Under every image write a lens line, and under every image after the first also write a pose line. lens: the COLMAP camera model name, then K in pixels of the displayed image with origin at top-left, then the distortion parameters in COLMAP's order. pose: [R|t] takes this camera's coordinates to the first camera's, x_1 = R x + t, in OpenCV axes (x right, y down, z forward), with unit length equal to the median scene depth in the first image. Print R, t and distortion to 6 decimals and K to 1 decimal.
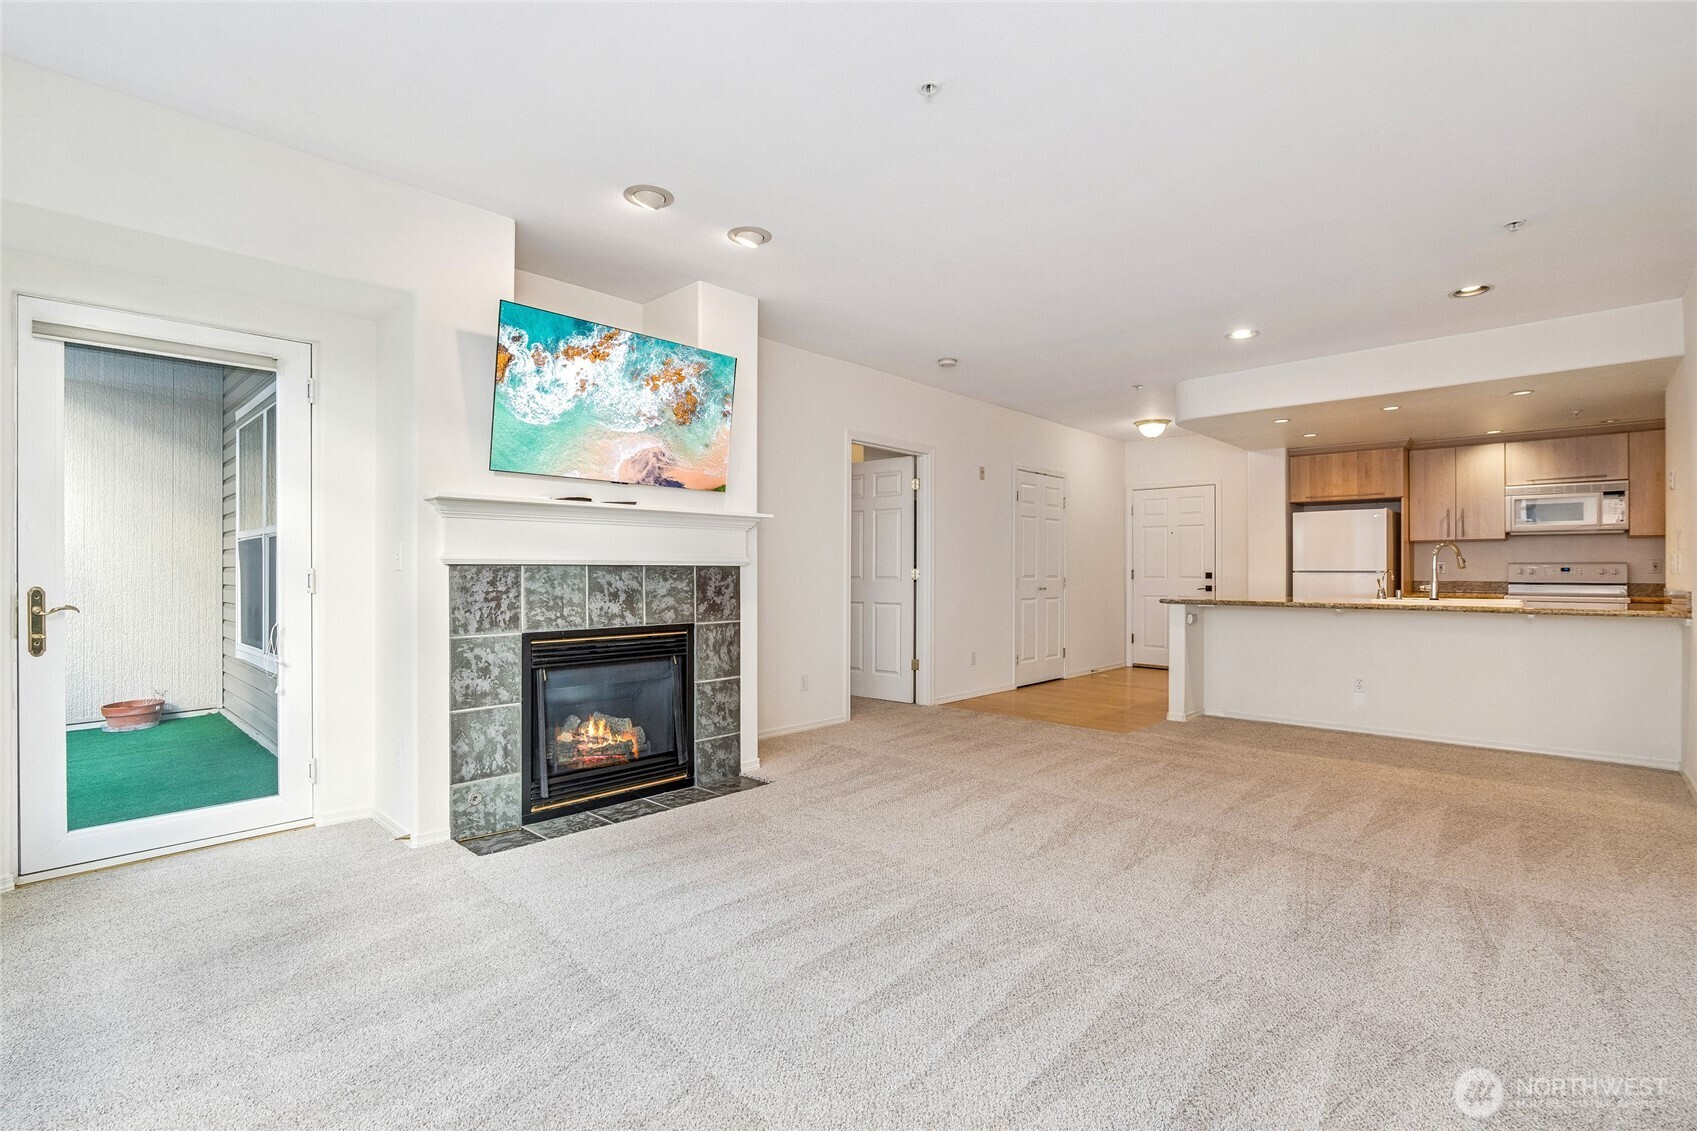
lens RADIAL K [[780.1, 0, 848.5], [0, 780.1, 565.5], [0, 0, 1]] dist [-0.019987, 0.000815]
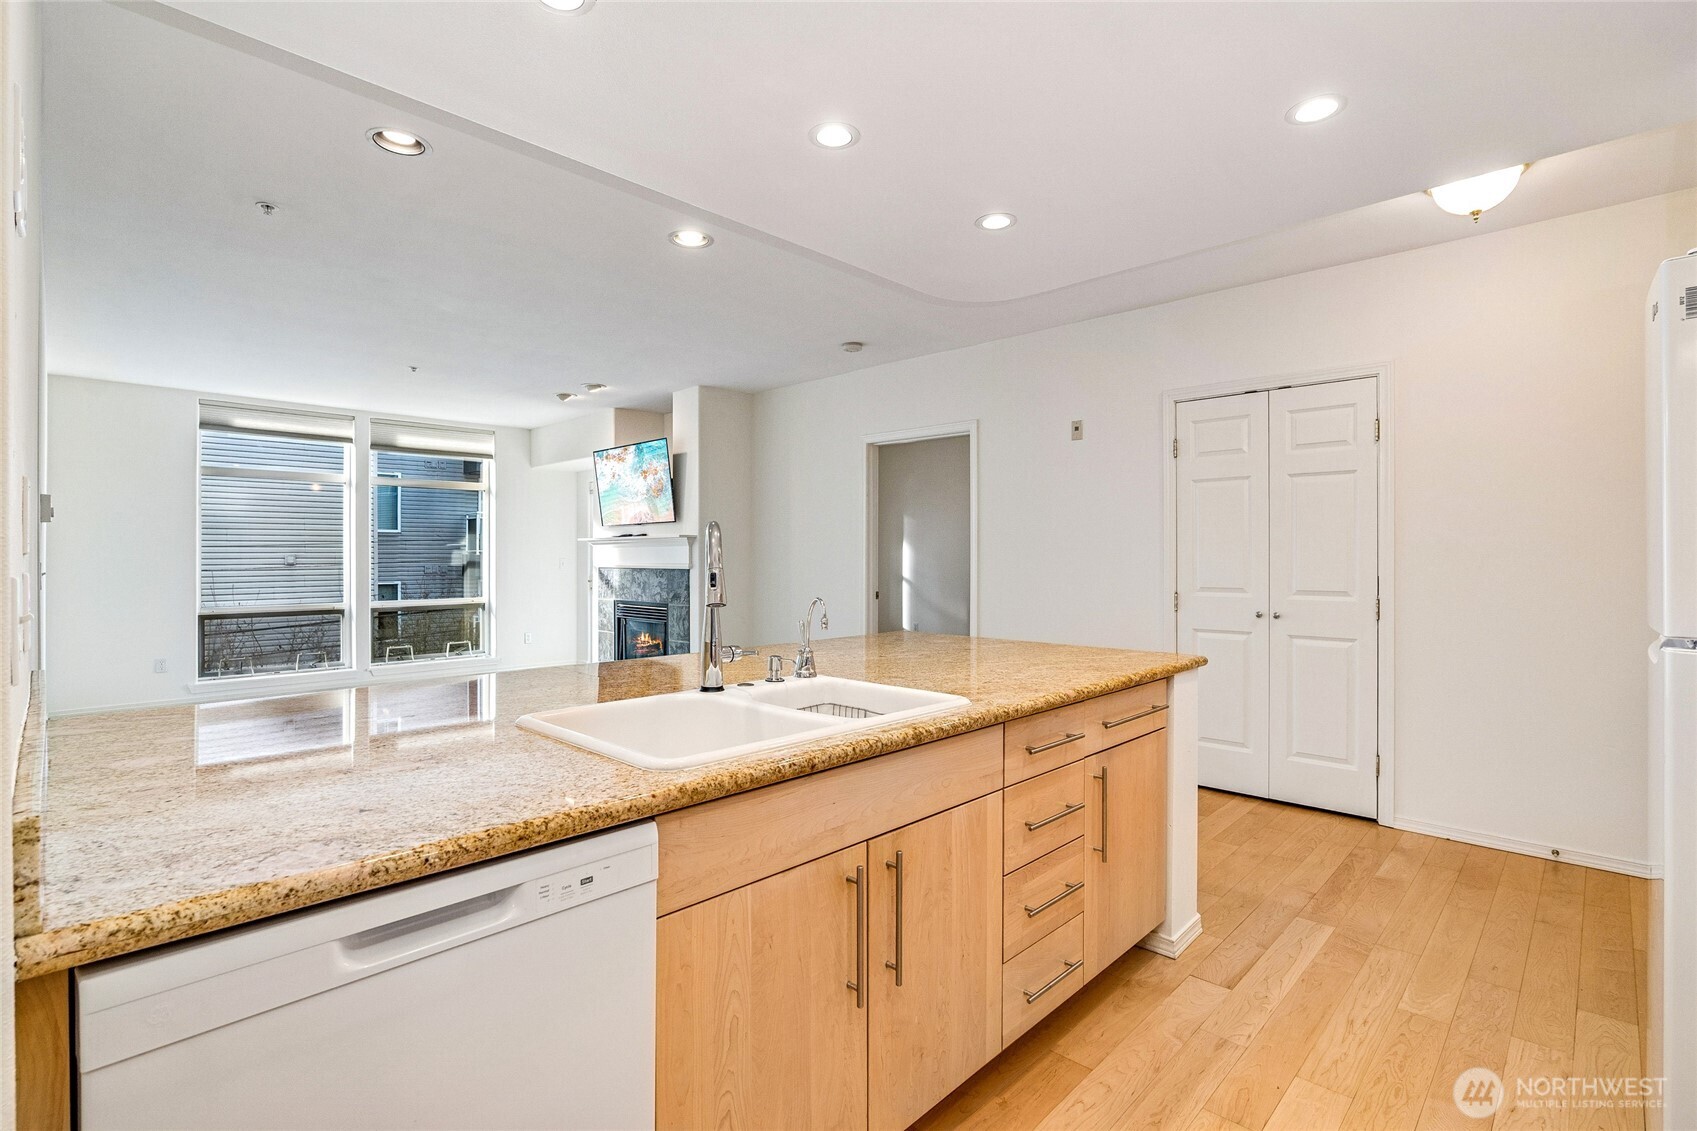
lens RADIAL K [[797.5, 0, 836.1], [0, 797.5, 556.6], [0, 0, 1]] dist [-0.004919, -0.000129]
pose [[-0.029315, -0.002250, -0.999568, 1.410725], [0.008596, 0.999960, -0.002503, -0.017573], [0.999533, -0.008666, -0.029295, 1.341717]]
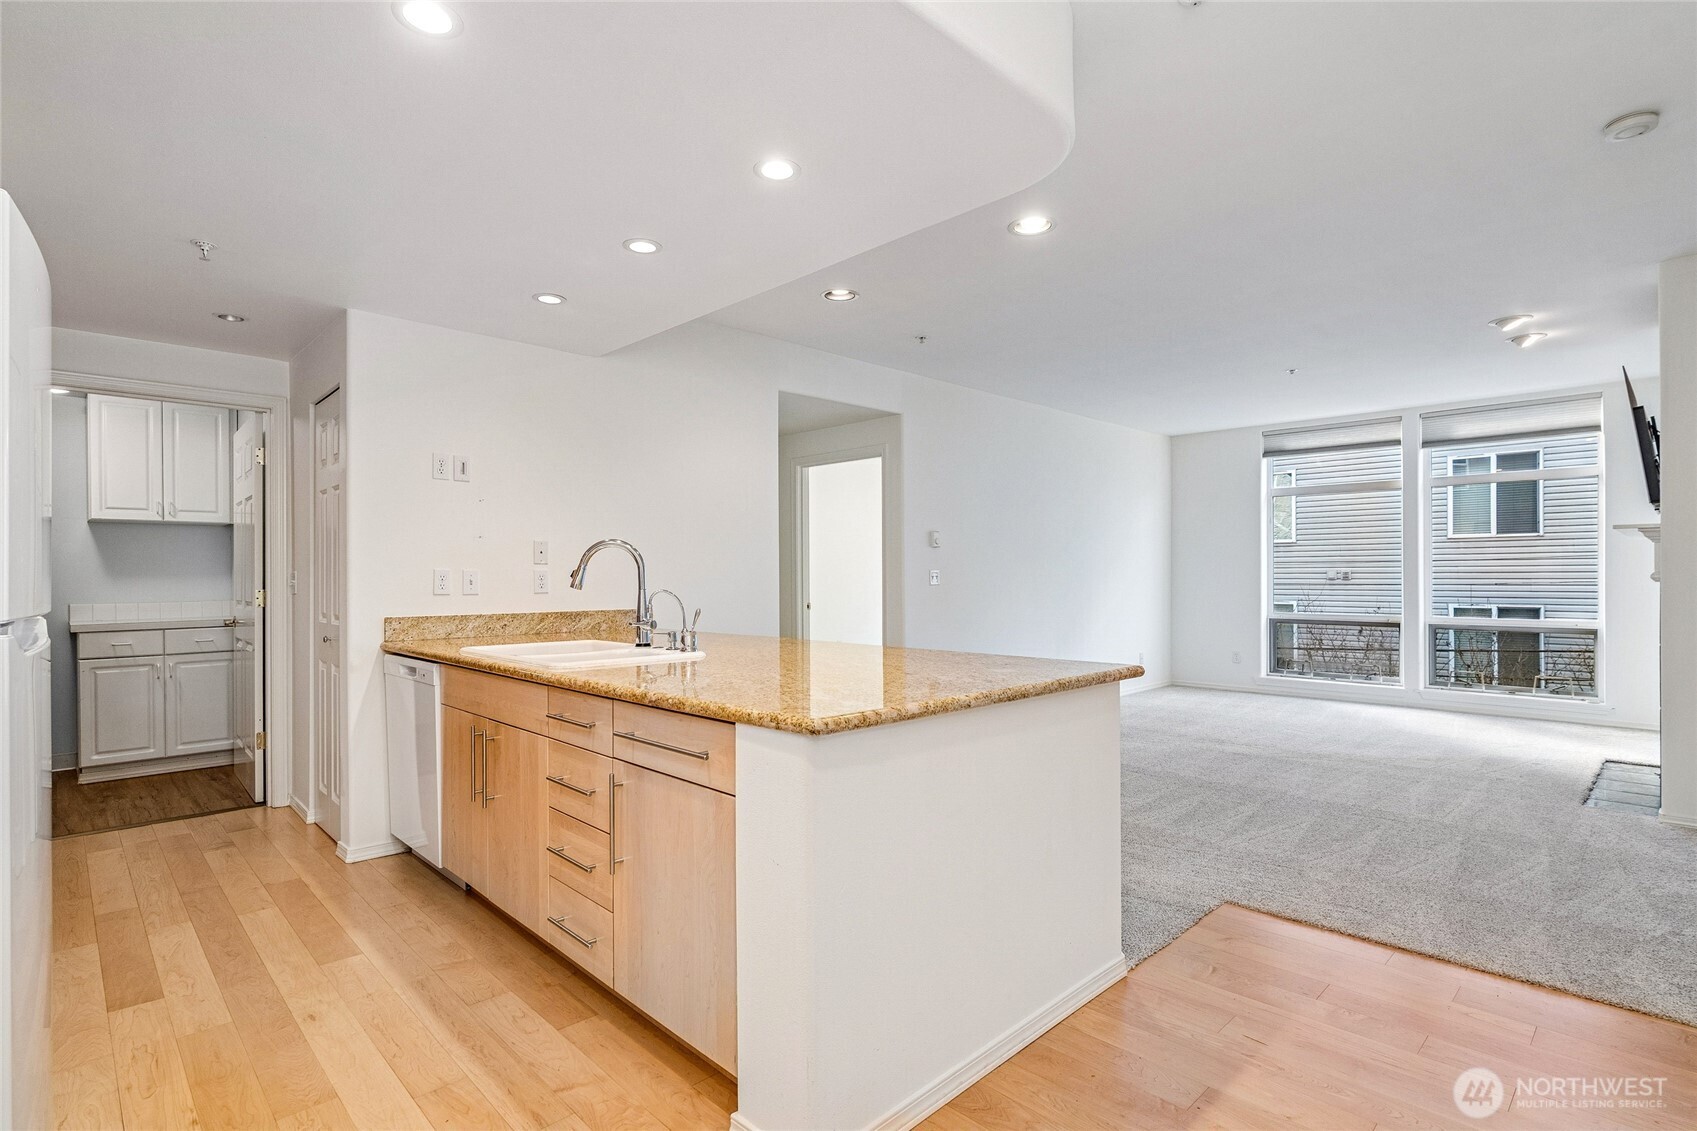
lens RADIAL K [[829.1, 0, 849.6], [0, 829.1, 573.6], [0, 0, 1]] dist [0.003184, 0.000254]
pose [[-0.999303, 0.001279, 0.037313, 0.743306], [0.000927, 0.999955, -0.009447, -0.002080], [-0.037323, -0.009406, -0.999259, 1.990310]]
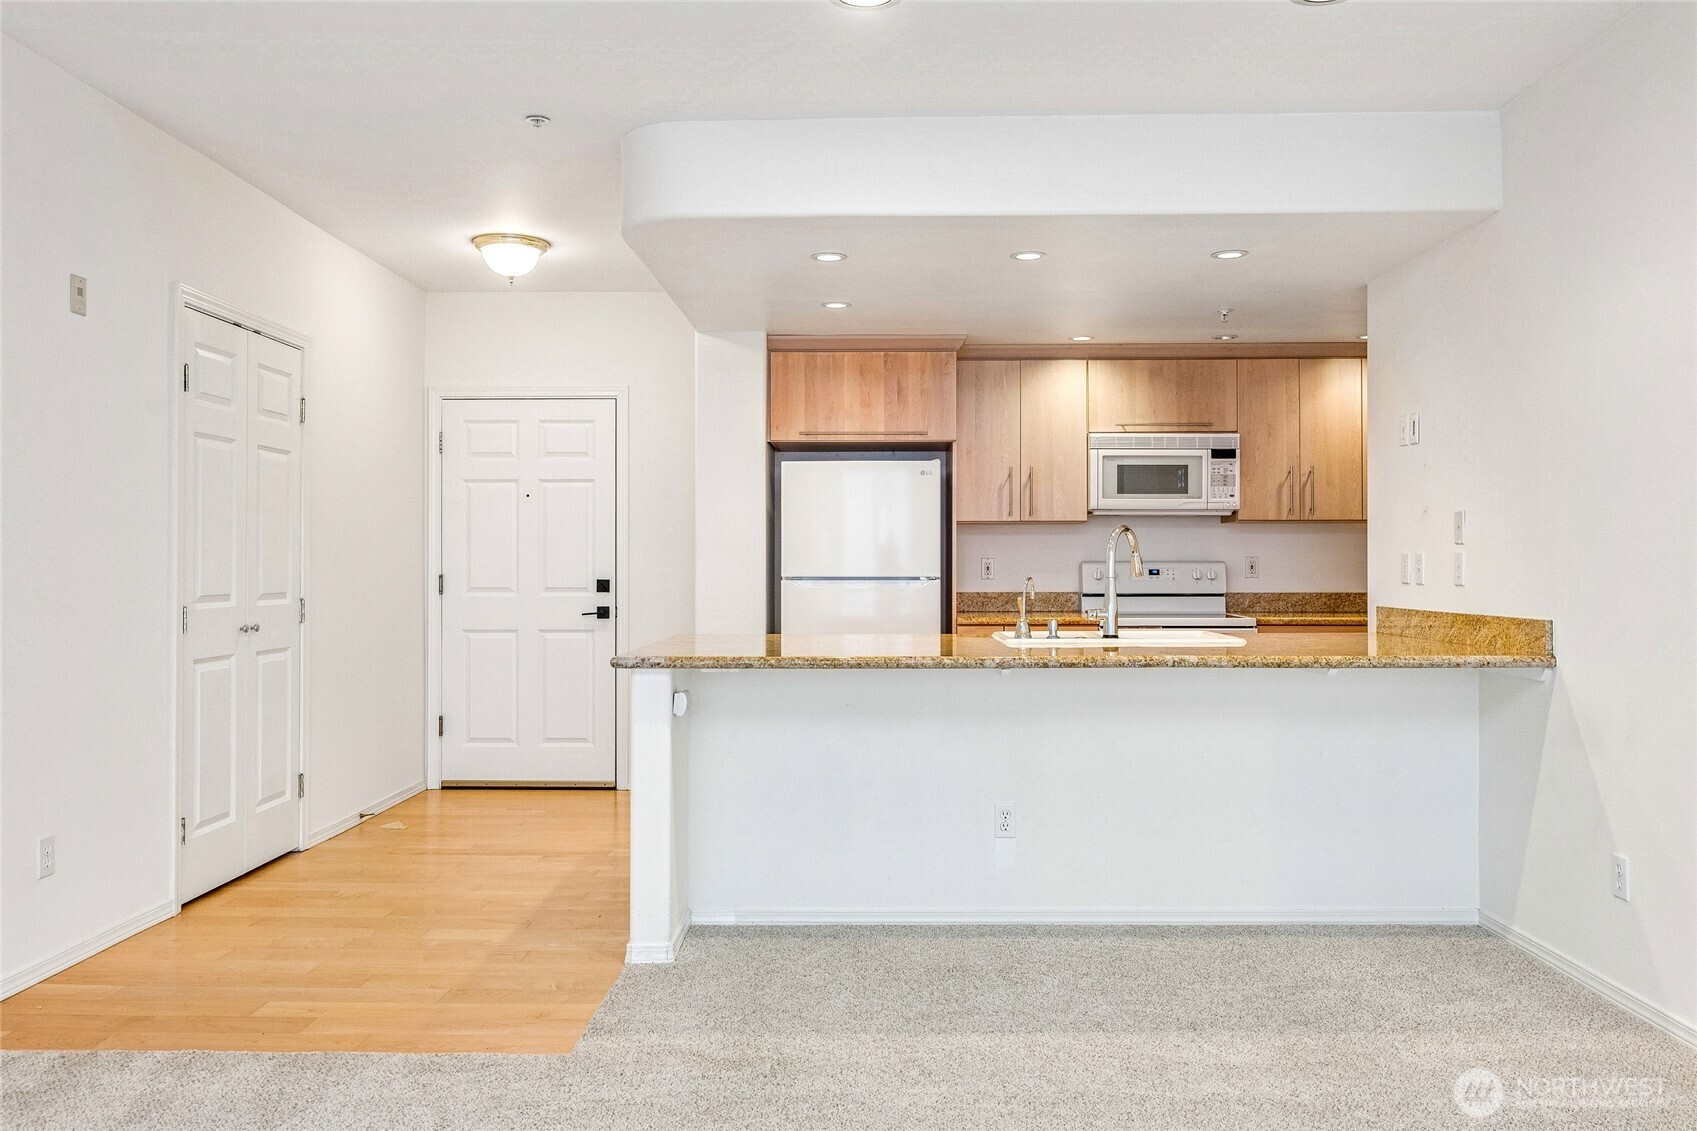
lens RADIAL K [[1297.5, 0, 865.7], [0, 1297.5, 562.9], [0, 0, 1]] dist [-0.002130, -0.001861]
pose [[0.731790, -0.002532, 0.681526, 0.067826], [-0.001568, 0.999984, 0.005398, -0.012027], [-0.681528, -0.005019, 0.731774, 0.603411]]
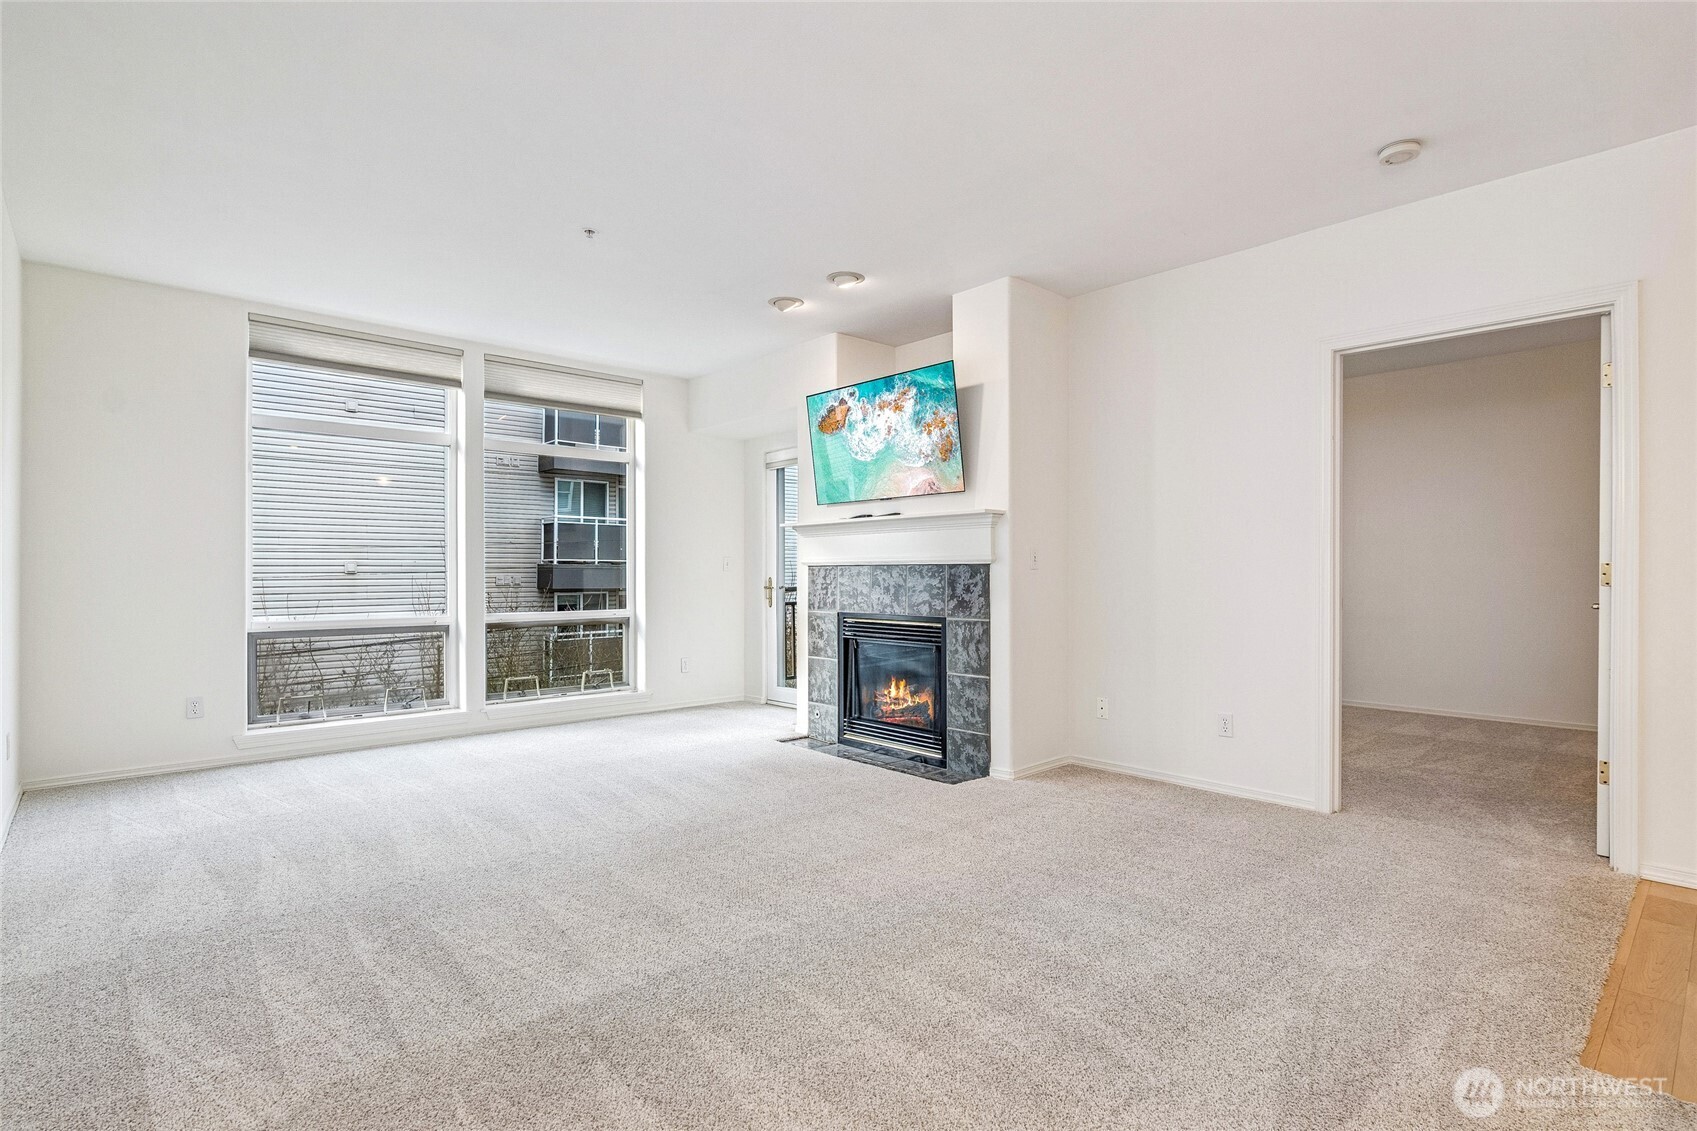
lens RADIAL K [[829.1, 0, 849.6], [0, 829.1, 573.6], [0, 0, 1]] dist [0.003184, 0.000254]
pose [[-0.076611, 0.000002, -0.997061, 0.912540], [0.009212, 0.999957, -0.000706, 0.011964], [0.997018, -0.009239, -0.076608, 0.913210]]
